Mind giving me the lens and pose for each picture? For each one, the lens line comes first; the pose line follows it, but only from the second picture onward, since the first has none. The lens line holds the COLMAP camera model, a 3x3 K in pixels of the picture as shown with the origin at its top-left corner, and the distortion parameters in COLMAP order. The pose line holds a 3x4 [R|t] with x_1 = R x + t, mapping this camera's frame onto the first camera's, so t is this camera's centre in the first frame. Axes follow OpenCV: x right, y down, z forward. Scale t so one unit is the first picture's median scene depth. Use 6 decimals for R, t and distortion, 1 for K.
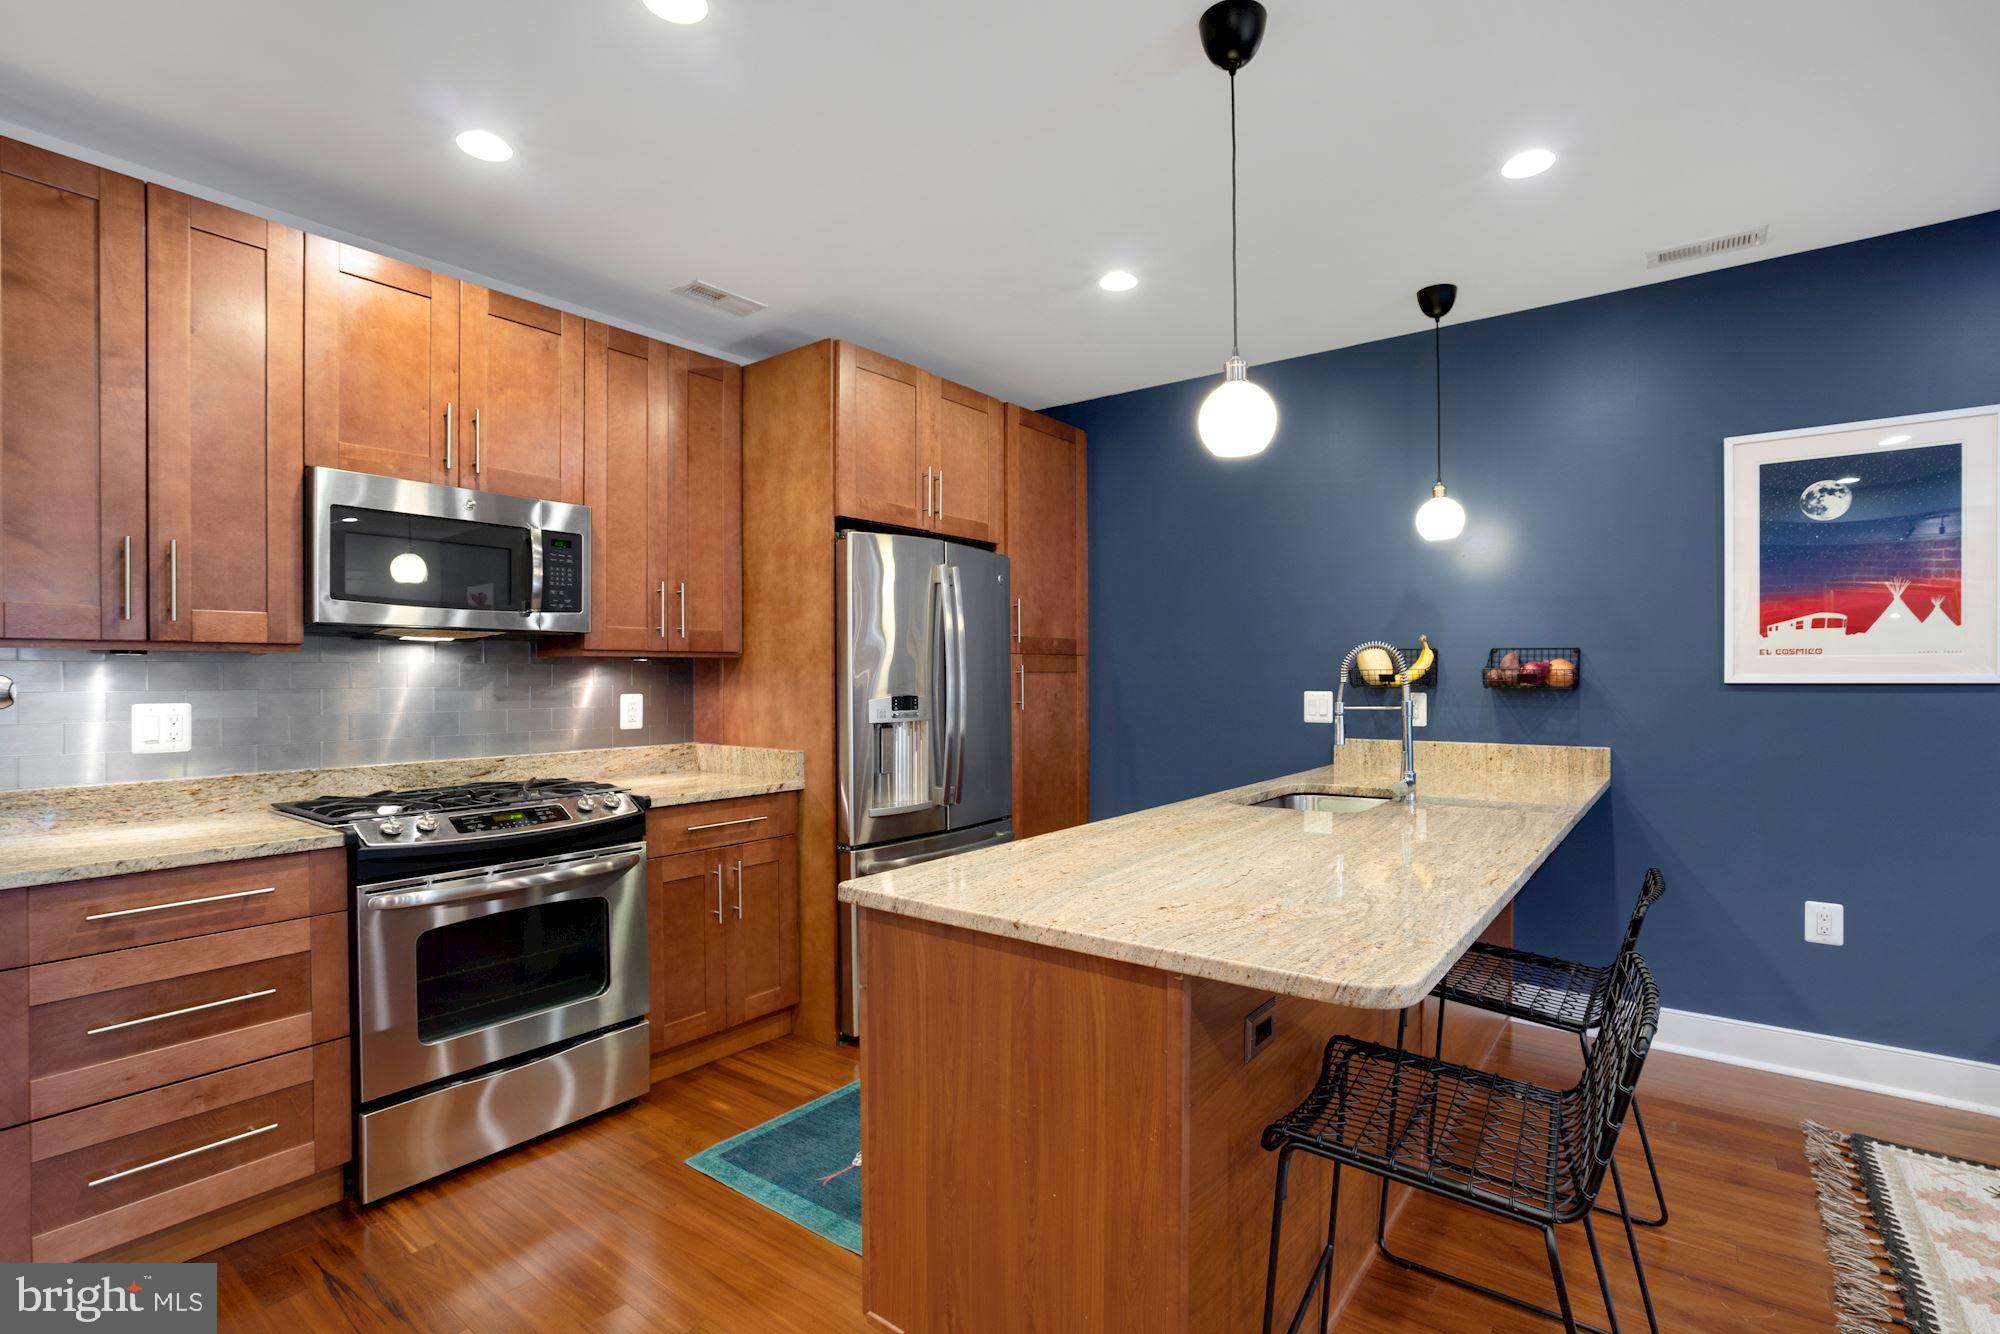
lens RADIAL K [[940.8, 0, 1000.0], [0, 940.8, 667.0], [0, 0, 1]] dist [-0.046492, 0.021601]
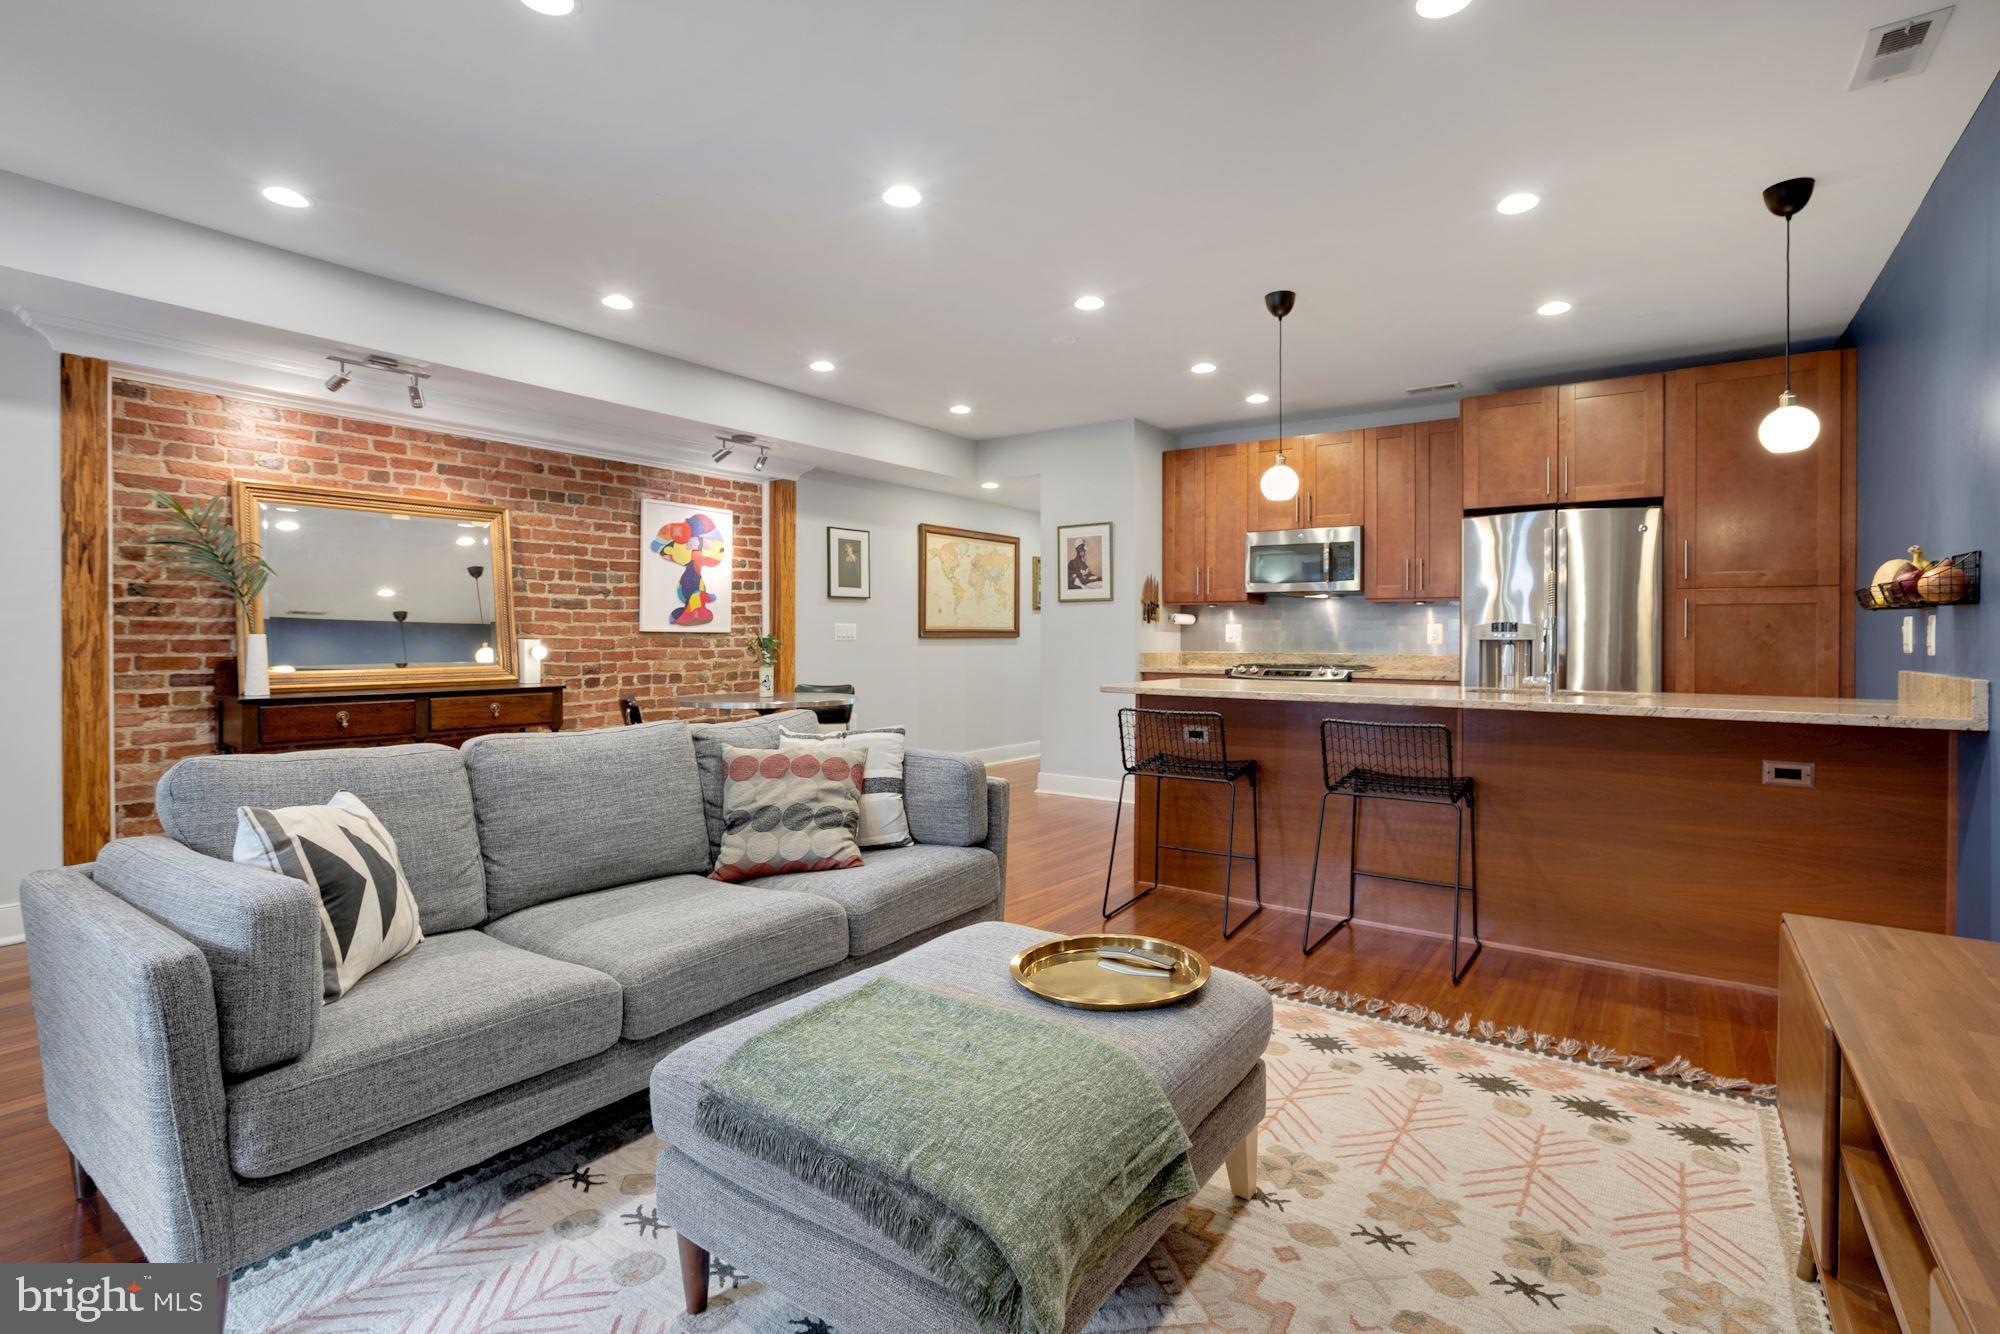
lens RADIAL K [[945.1, 0, 999.2], [0, 945.1, 653.0], [0, 0, 1]] dist [-0.054735, 0.022983]
pose [[0.035612, 0.021755, -0.999129, 1.477128], [0.000632, 0.999762, 0.021791, 0.048950], [0.999365, -0.001407, 0.035590, 0.173167]]
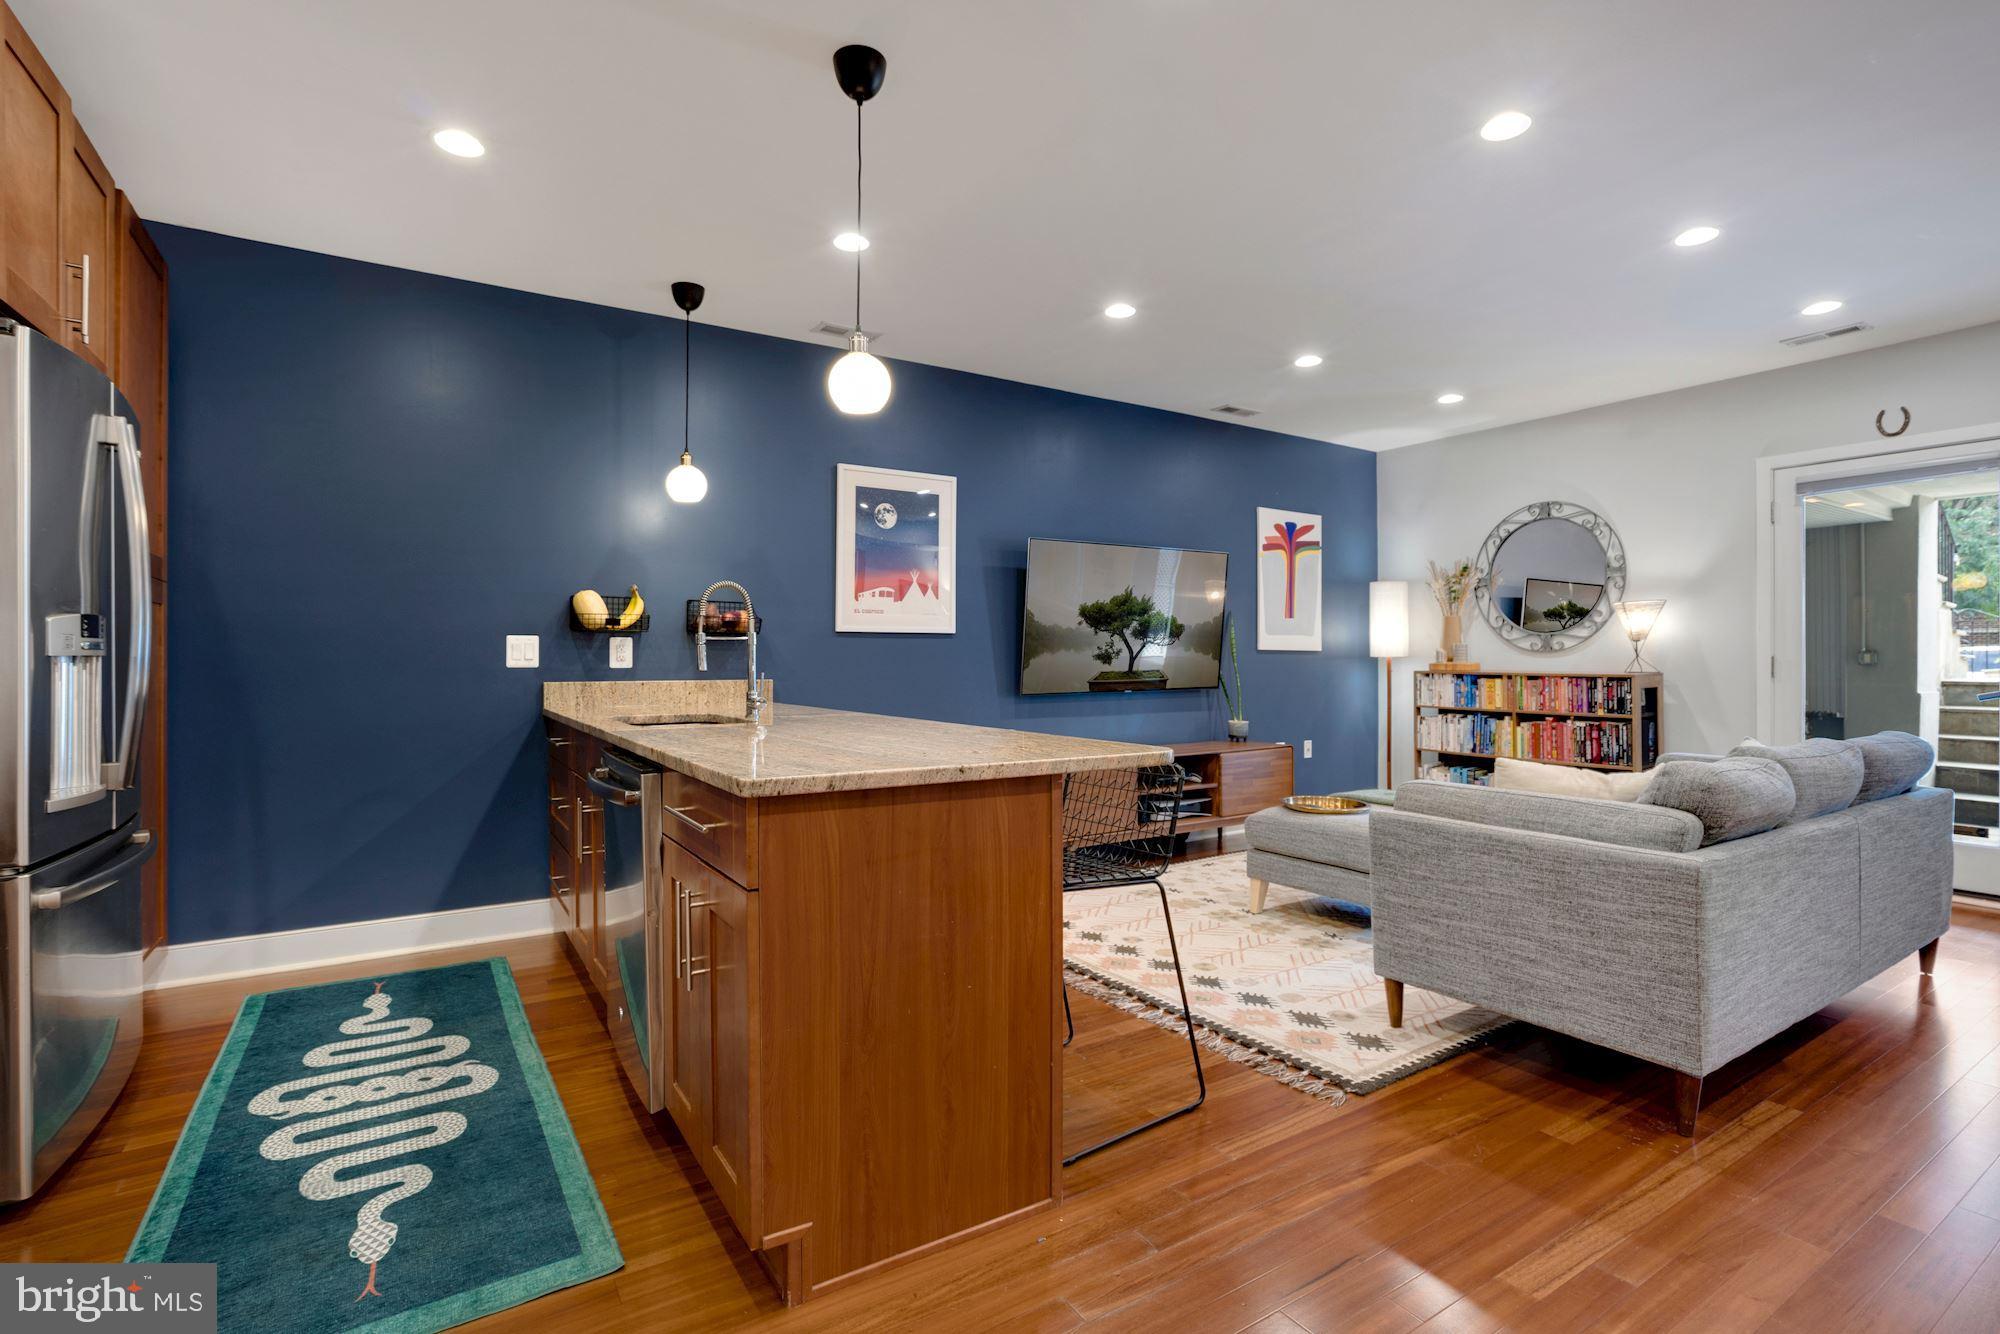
lens RADIAL K [[935.5, 0, 1000.2], [0, 935.5, 656.7], [0, 0, 1]] dist [-0.035978, 0.015363]
pose [[0.340628, 0.006764, 0.940174, -0.516215], [-0.007286, 0.999963, -0.004554, 0.062213], [-0.940170, -0.005299, 0.340665, 0.252399]]
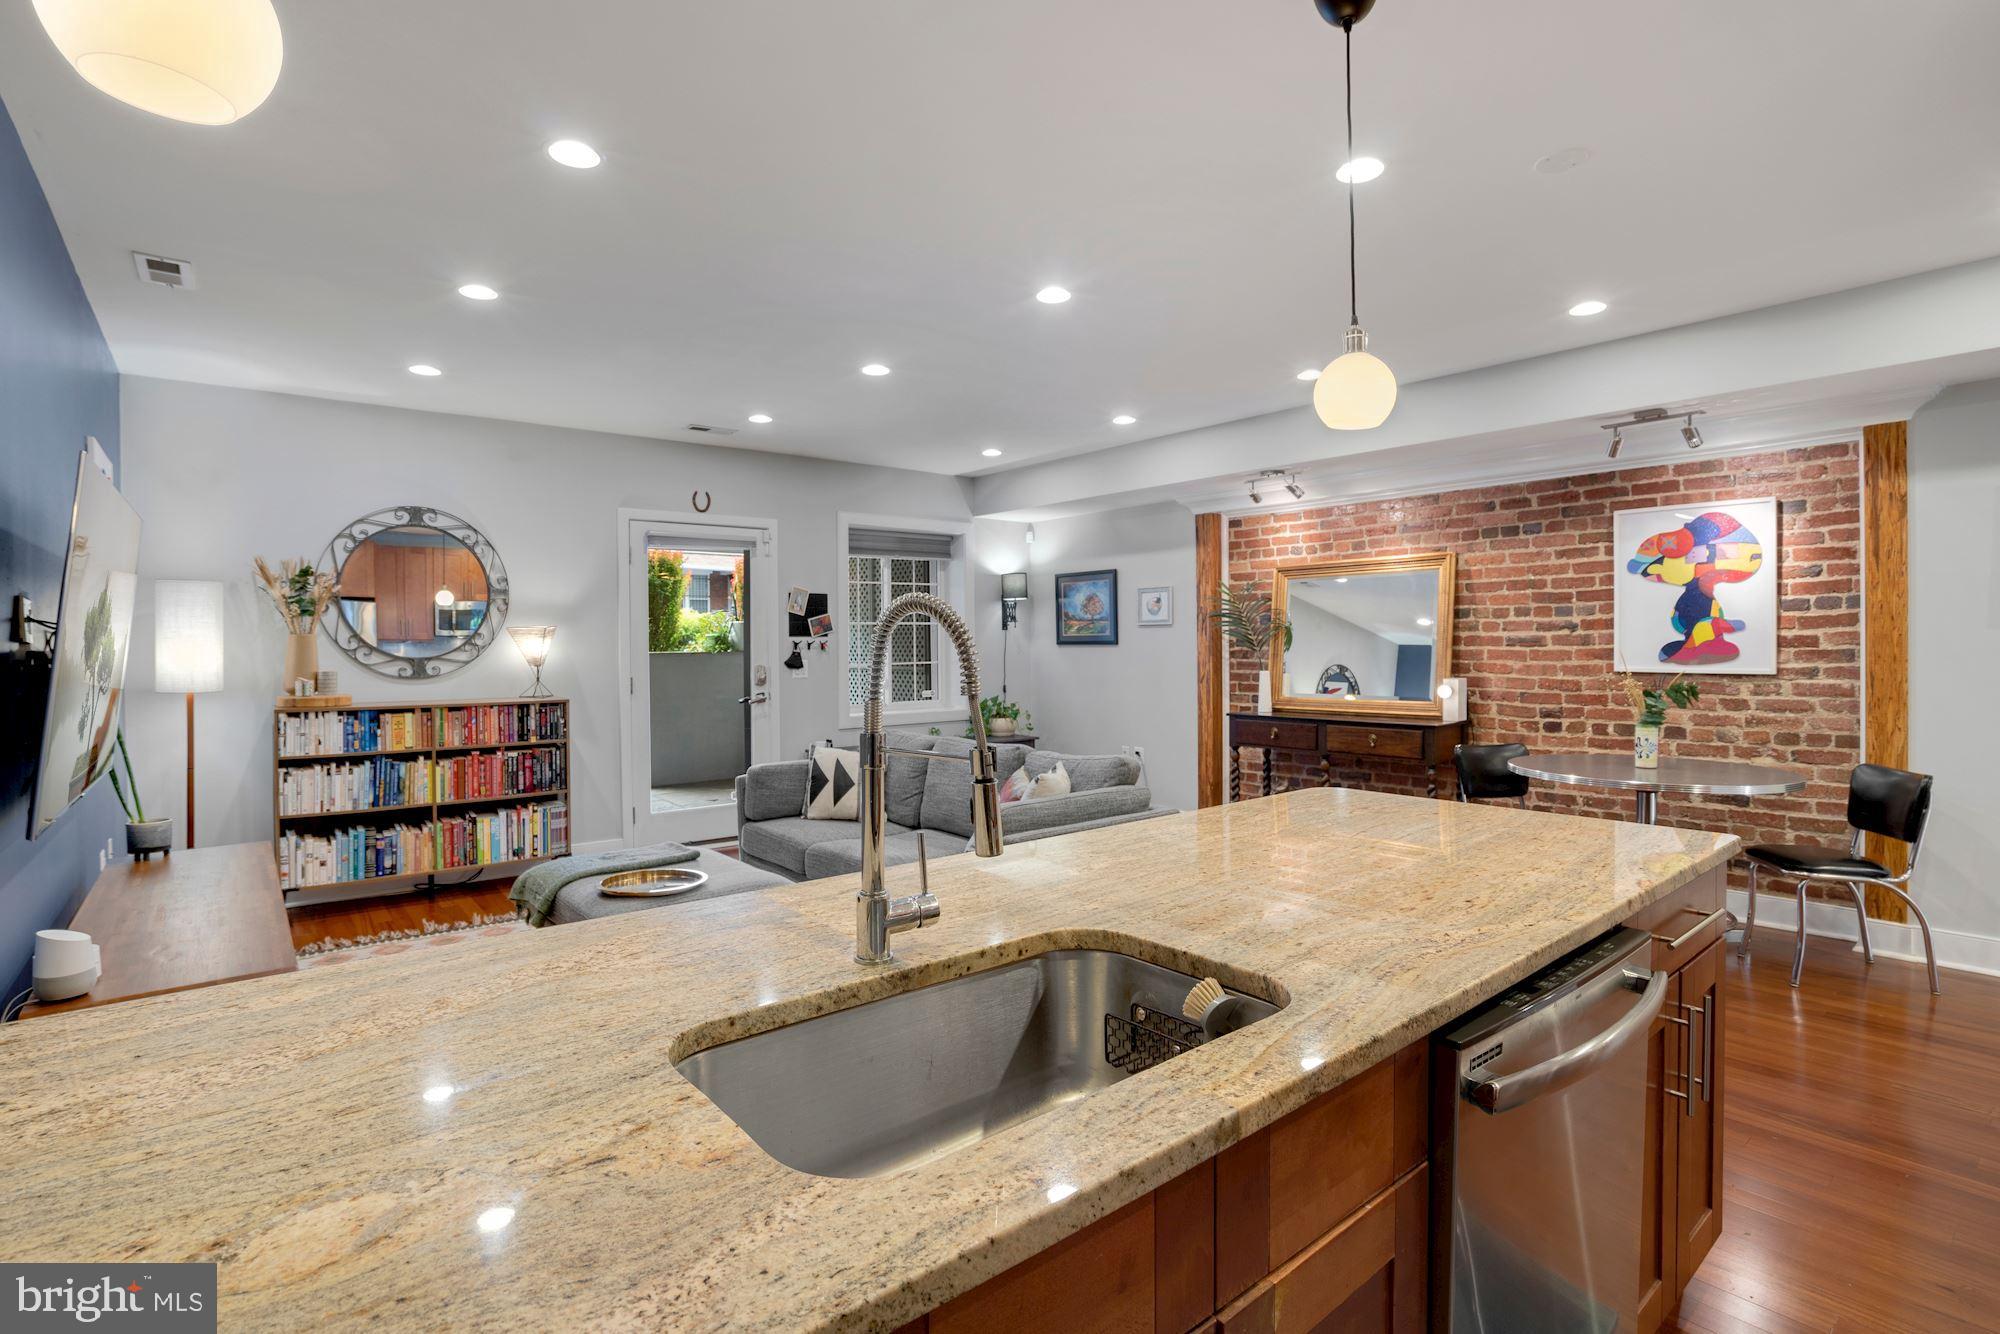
lens RADIAL K [[958.1, 0, 1008.1], [0, 958.1, 653.9], [0, 0, 1]] dist [-0.056927, 0.016663]
pose [[-0.975864, 0.010988, 0.218101, 0.239001], [0.012503, 0.999906, 0.005568, -0.003405], [-0.218020, 0.008161, -0.975910, 1.247993]]
